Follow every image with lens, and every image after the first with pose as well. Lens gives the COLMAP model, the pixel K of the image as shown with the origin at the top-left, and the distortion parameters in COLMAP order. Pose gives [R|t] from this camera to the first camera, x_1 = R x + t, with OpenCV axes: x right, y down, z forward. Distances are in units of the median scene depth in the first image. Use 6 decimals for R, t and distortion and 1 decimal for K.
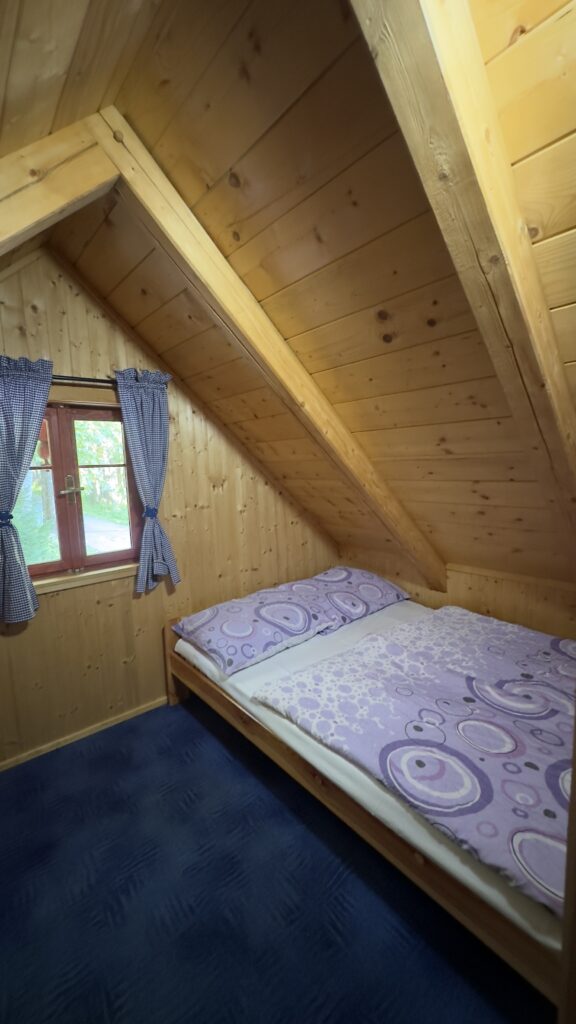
lens RADIAL K [[409.7, 0, 286.9], [0, 409.7, 512.7], [0, 0, 1]] dist [-0.001948, 0.000924]
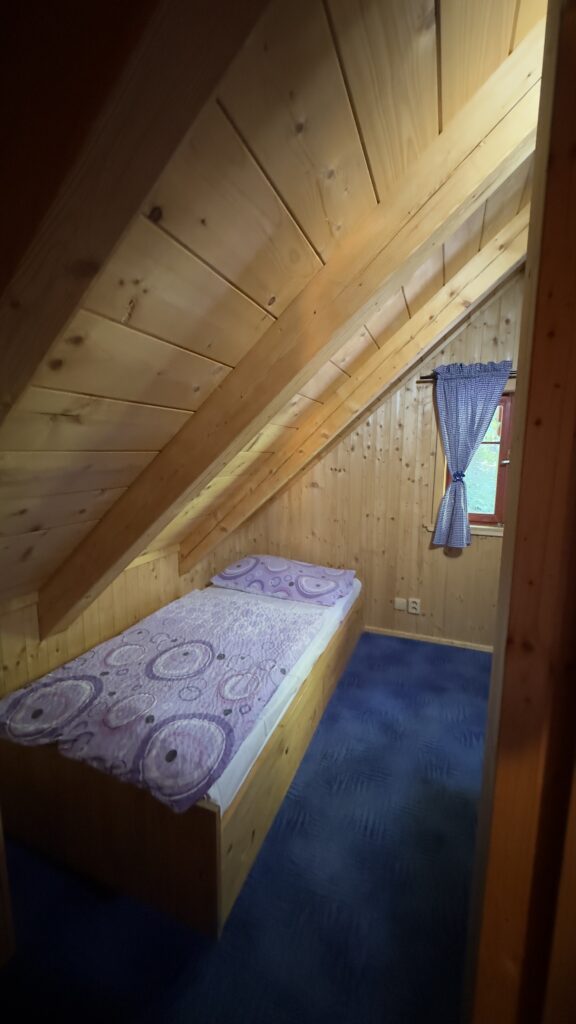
lens RADIAL K [[409.7, 0, 287.3], [0, 409.7, 512.7], [0, 0, 1]] dist [-0.001948, 0.000924]
pose [[0.481573, 0.164305, -0.860866, 0.279142], [-0.130971, 0.984731, 0.114680, 0.051920], [0.866564, 0.057521, 0.495739, -0.236974]]
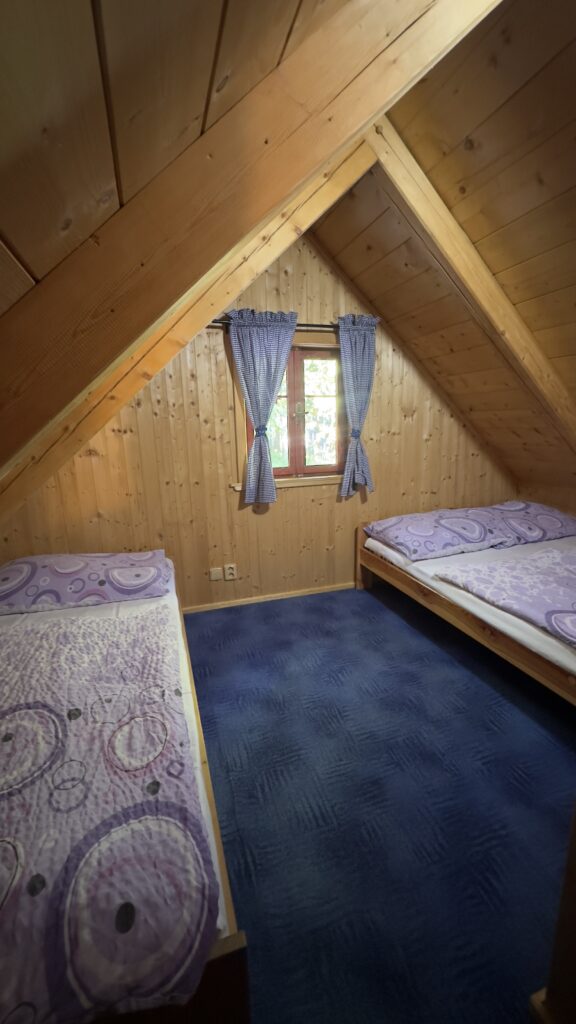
lens RADIAL K [[409.7, 0, 288.1], [0, 409.7, 512.9], [0, 0, 1]] dist [-0.001948, 0.000924]
pose [[0.928887, 0.089340, -0.359426, -0.059061], [-0.051497, 0.992198, 0.113536, 0.125120], [0.366766, -0.086952, 0.926241, -0.299419]]
